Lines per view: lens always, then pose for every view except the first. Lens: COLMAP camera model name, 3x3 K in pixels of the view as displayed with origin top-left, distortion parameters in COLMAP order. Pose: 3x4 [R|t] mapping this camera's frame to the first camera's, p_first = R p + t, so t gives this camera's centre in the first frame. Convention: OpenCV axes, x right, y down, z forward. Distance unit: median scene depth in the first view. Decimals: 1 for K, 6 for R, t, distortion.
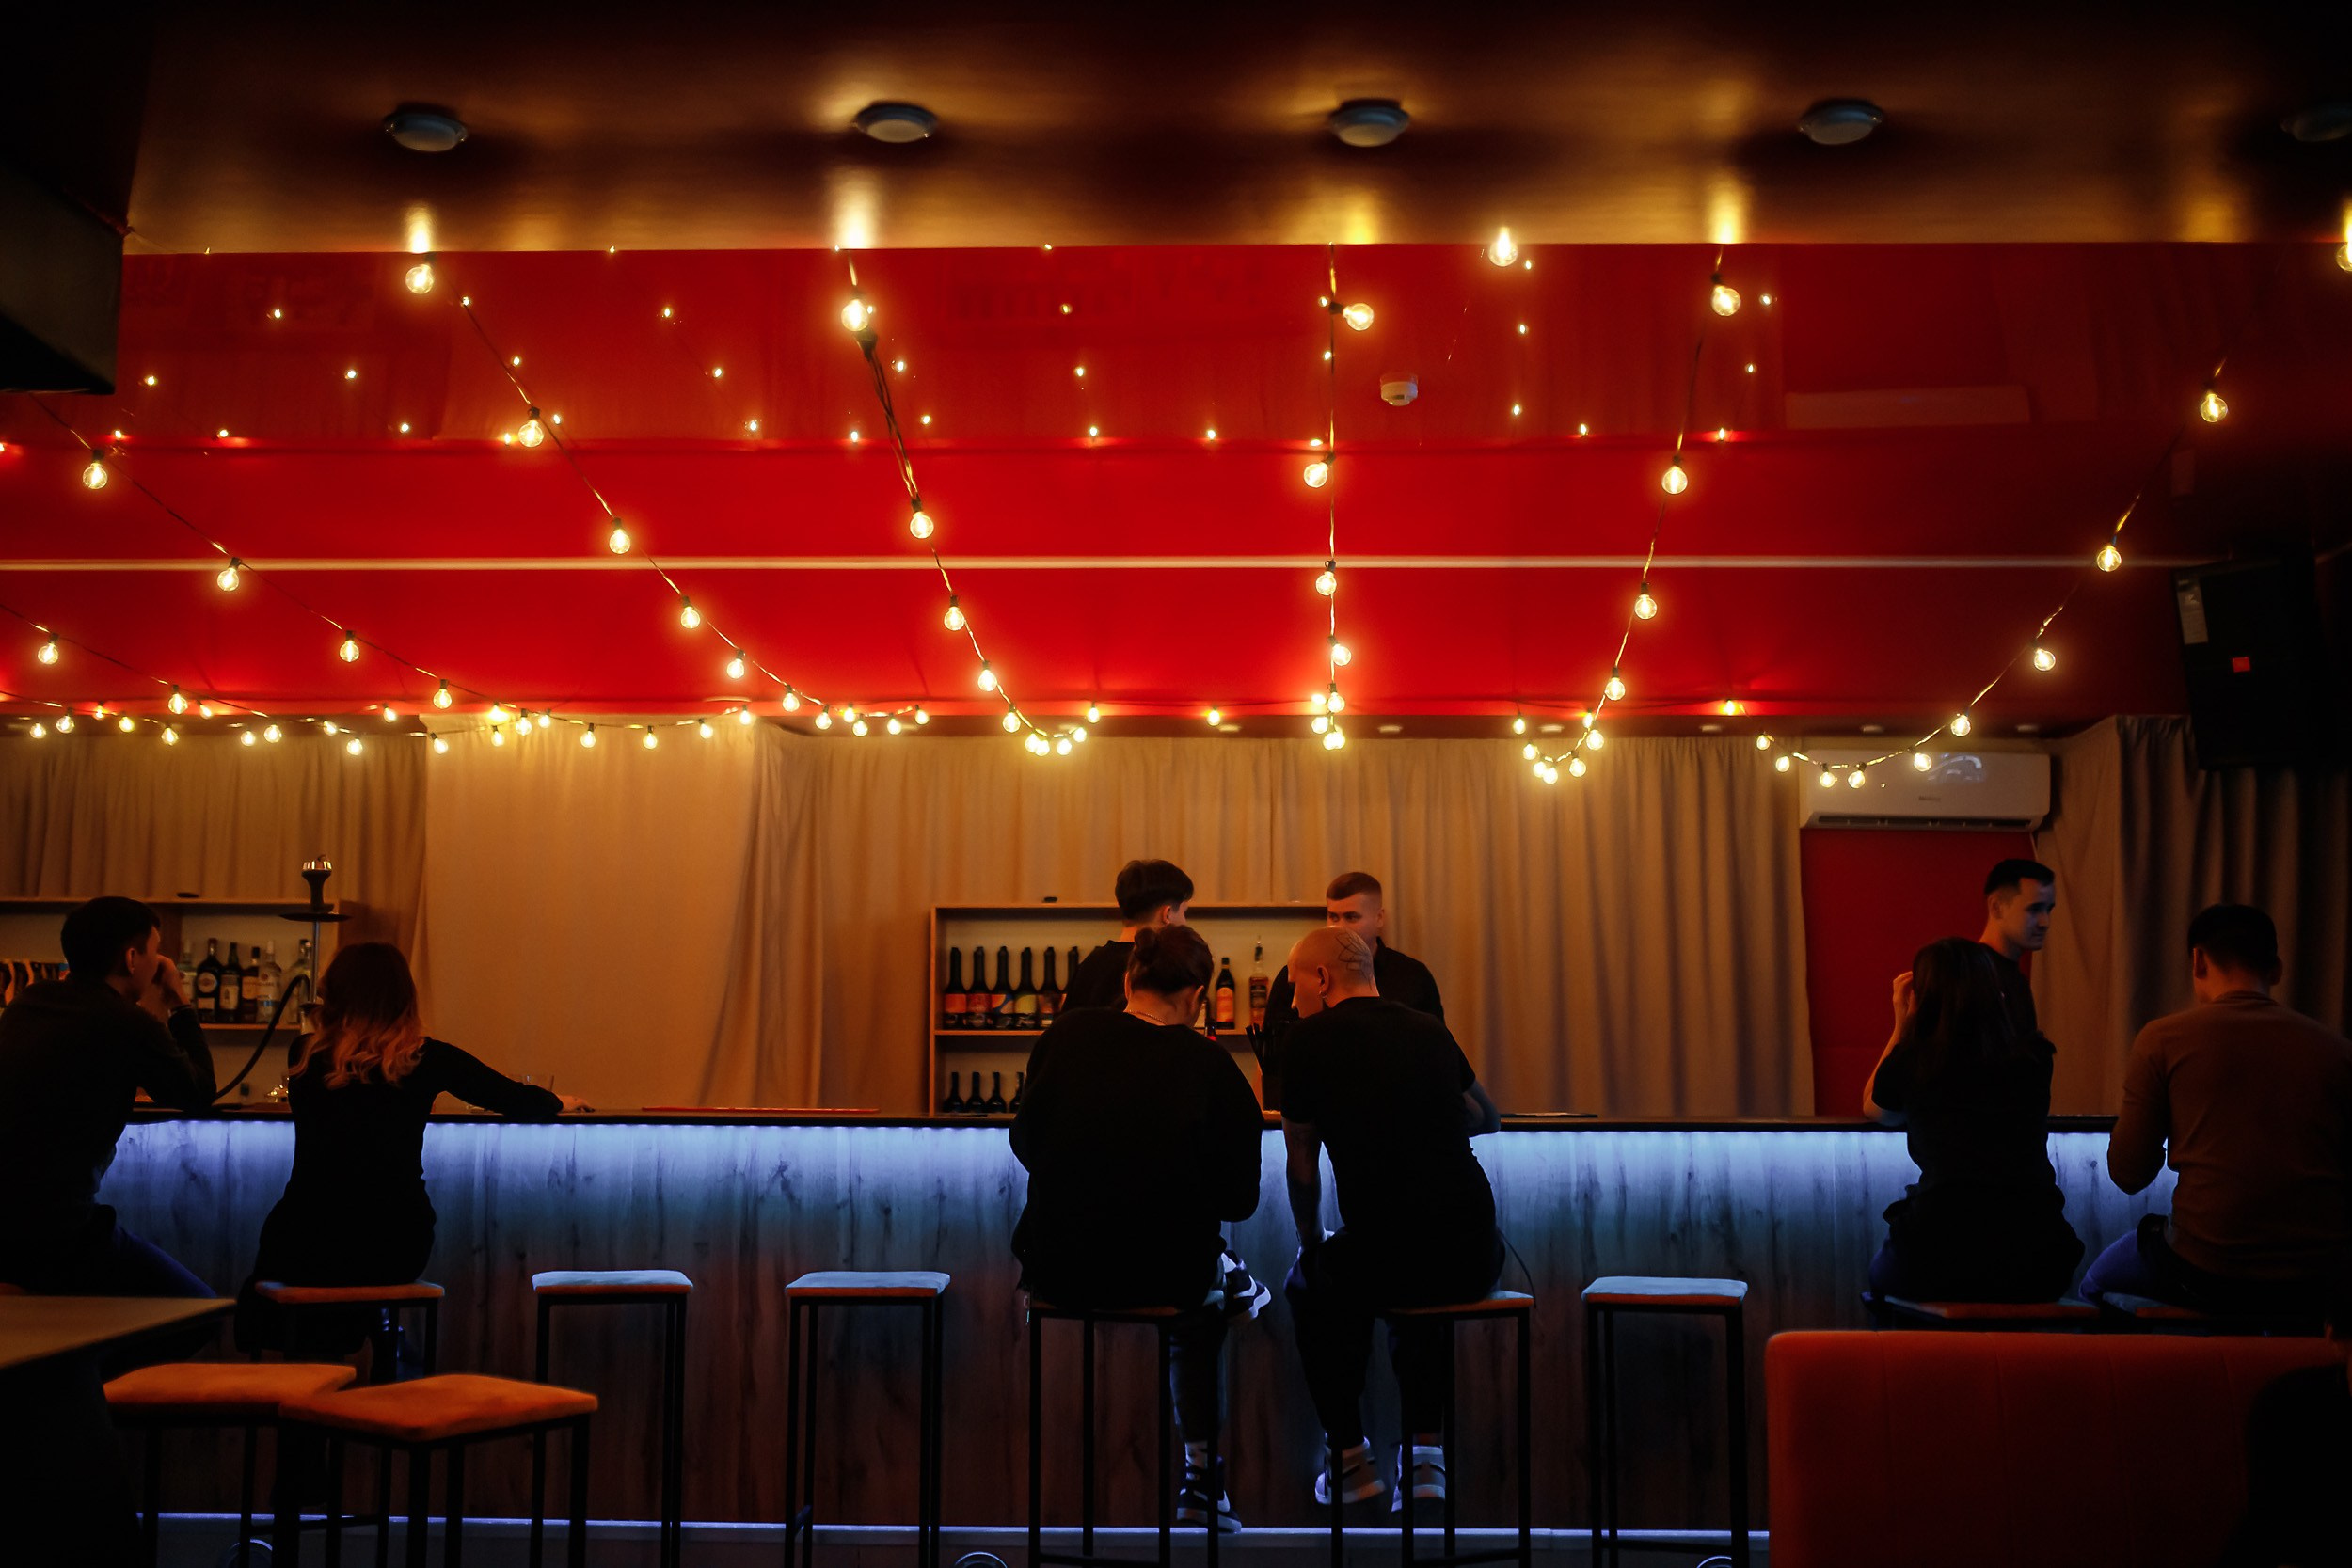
lens RADIAL K [[2236.2, 0, 1178.2], [0, 2236.2, 760.9], [0, 0, 1]] dist [-0.021588, 0.000000]
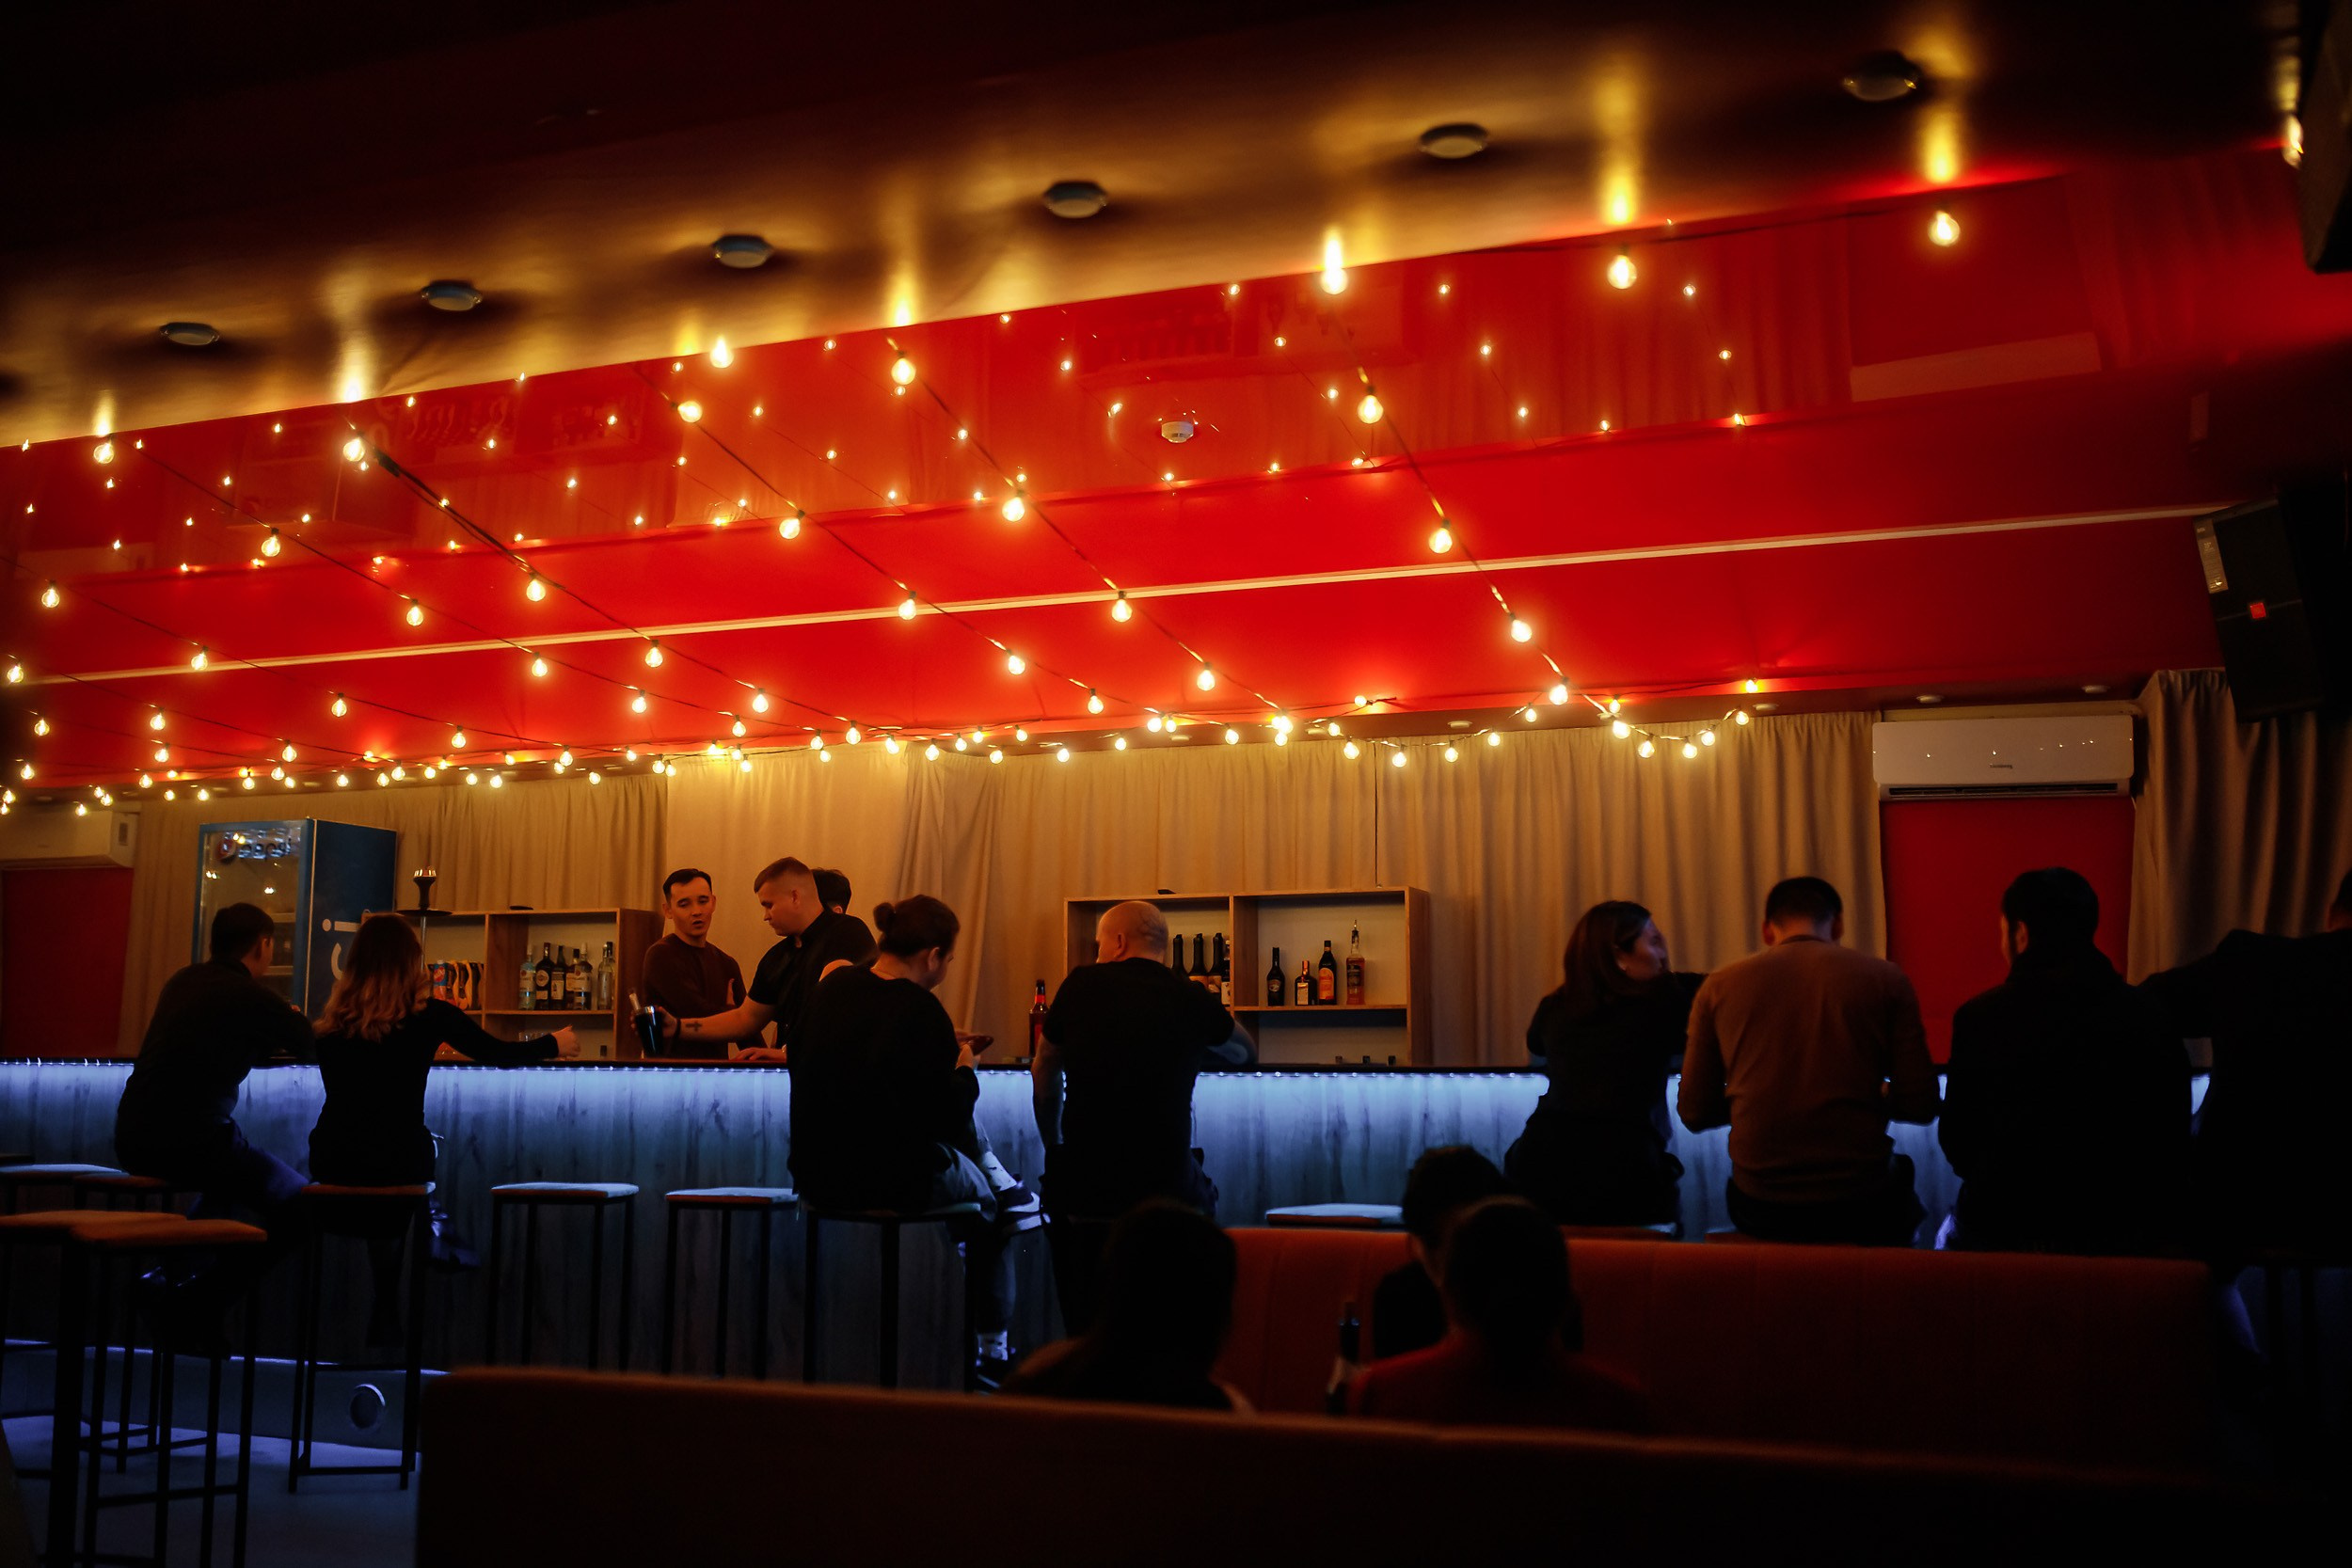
lens RADIAL K [[2236.2, 0, 1173.9], [0, 2236.2, 802.4], [0, 0, 1]] dist [-0.021588, 0.000000]
pose [[0.940267, -0.040556, -0.338013, 0.485731], [0.043264, 0.999064, 0.000477, 0.024987], [0.337677, -0.015072, 0.941141, -0.076876]]
